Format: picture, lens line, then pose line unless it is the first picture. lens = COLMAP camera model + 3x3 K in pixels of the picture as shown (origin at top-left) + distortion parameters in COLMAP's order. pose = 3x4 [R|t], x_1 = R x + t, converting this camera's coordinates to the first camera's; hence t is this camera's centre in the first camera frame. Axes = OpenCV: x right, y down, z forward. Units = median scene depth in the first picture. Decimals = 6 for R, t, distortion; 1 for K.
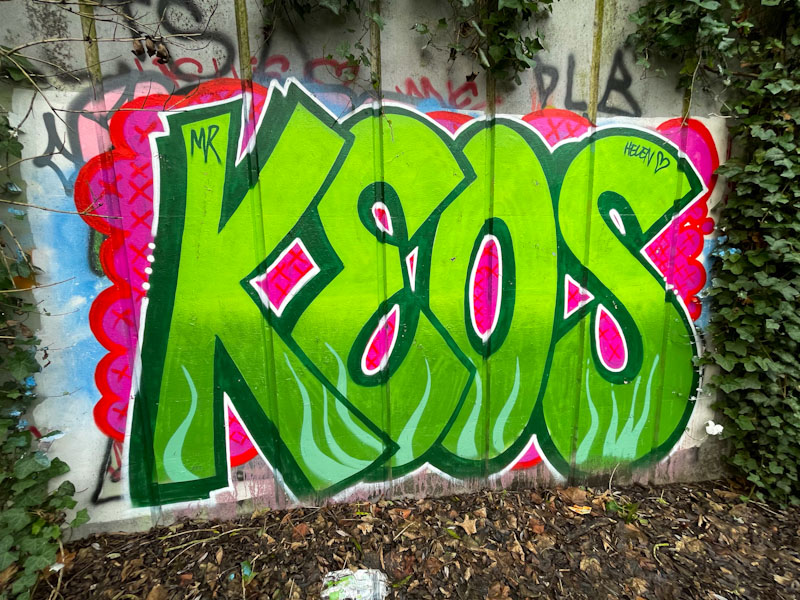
lens RADIAL K [[371.1, 0, 401.3], [0, 371.1, 328.9], [0, 0, 1]] dist [-0.000804, -0.000880]
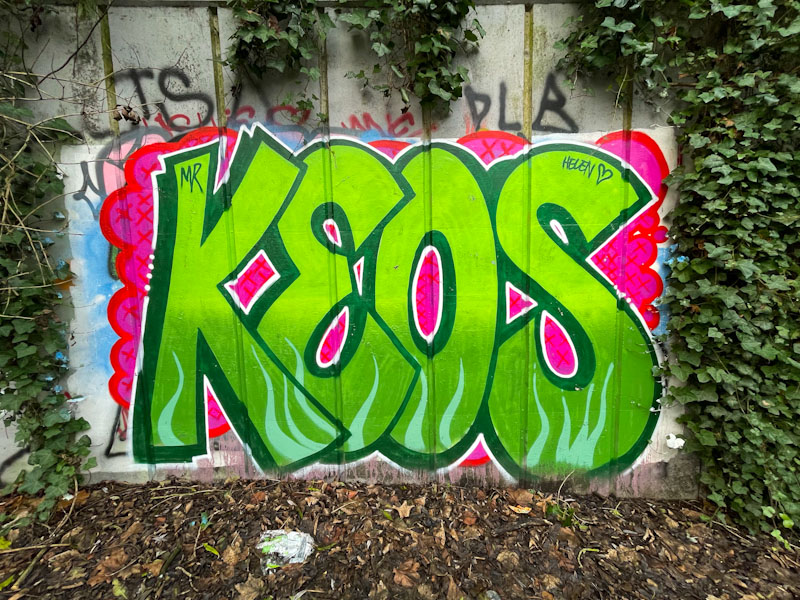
lens RADIAL K [[371.1, 0, 401.3], [0, 371.1, 328.9], [0, 0, 1]] dist [-0.000804, -0.000880]
pose [[0.984570, 0.026272, -0.173009, 0.365245], [-0.033116, 0.998774, -0.036790, 0.040911], [0.171830, 0.041951, 0.984233, -0.101788]]
